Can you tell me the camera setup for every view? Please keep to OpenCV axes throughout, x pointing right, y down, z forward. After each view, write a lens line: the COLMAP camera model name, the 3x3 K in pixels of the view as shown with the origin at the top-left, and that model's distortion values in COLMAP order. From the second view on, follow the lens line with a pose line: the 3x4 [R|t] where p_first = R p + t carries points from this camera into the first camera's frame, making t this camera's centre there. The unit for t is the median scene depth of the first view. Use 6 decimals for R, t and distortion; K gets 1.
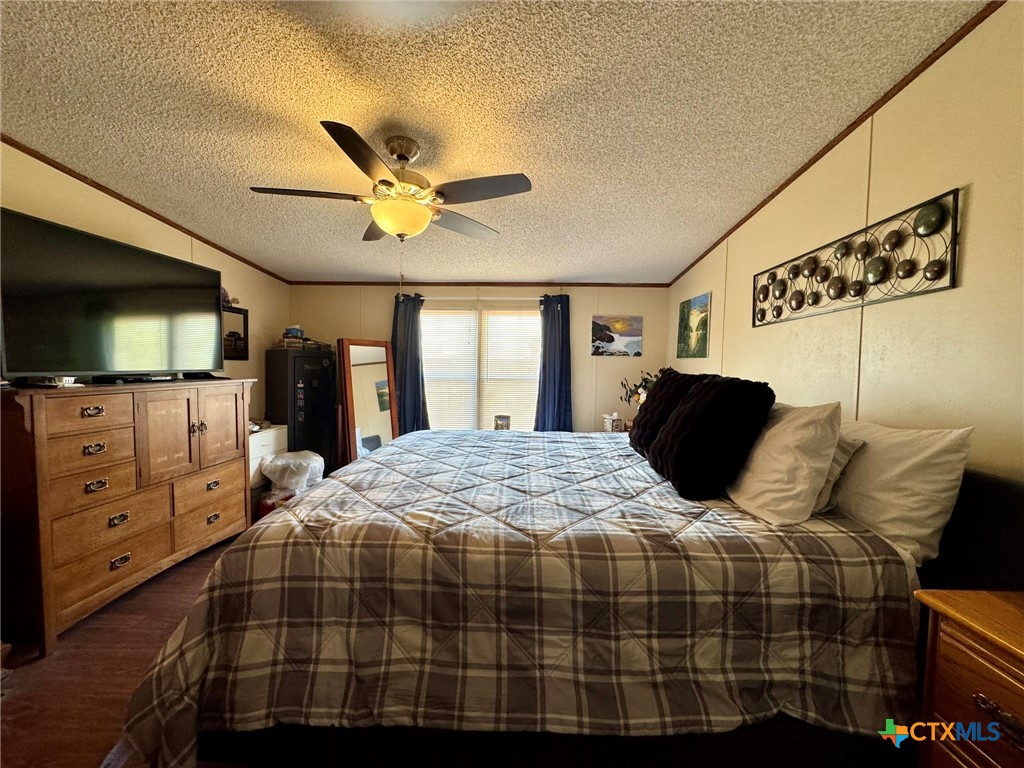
lens RADIAL K [[409.5, 0, 517.0], [0, 409.5, 388.7], [0, 0, 1]] dist [-0.003082, -0.000274]
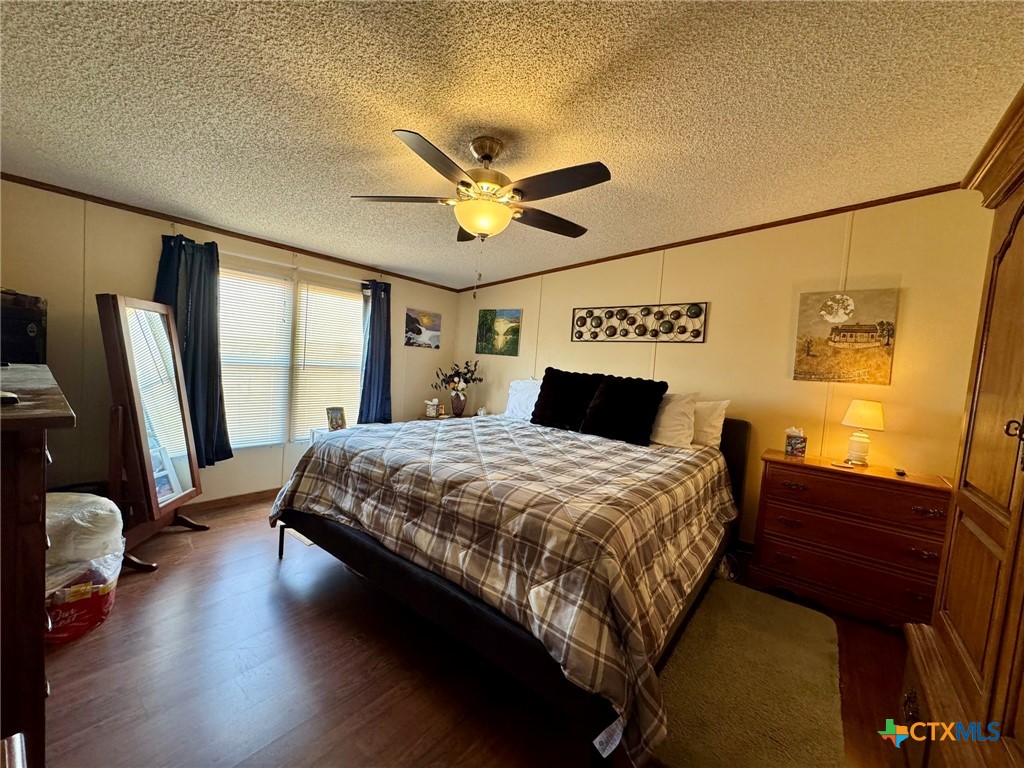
lens RADIAL K [[409.5, 0, 512.1], [0, 409.5, 383.7], [0, 0, 1]] dist [-0.003082, -0.000274]
pose [[0.583225, -0.012918, 0.812208, -0.895869], [-0.016502, 0.999479, 0.027746, -0.029586], [-0.812143, -0.029585, 0.582708, 0.283224]]
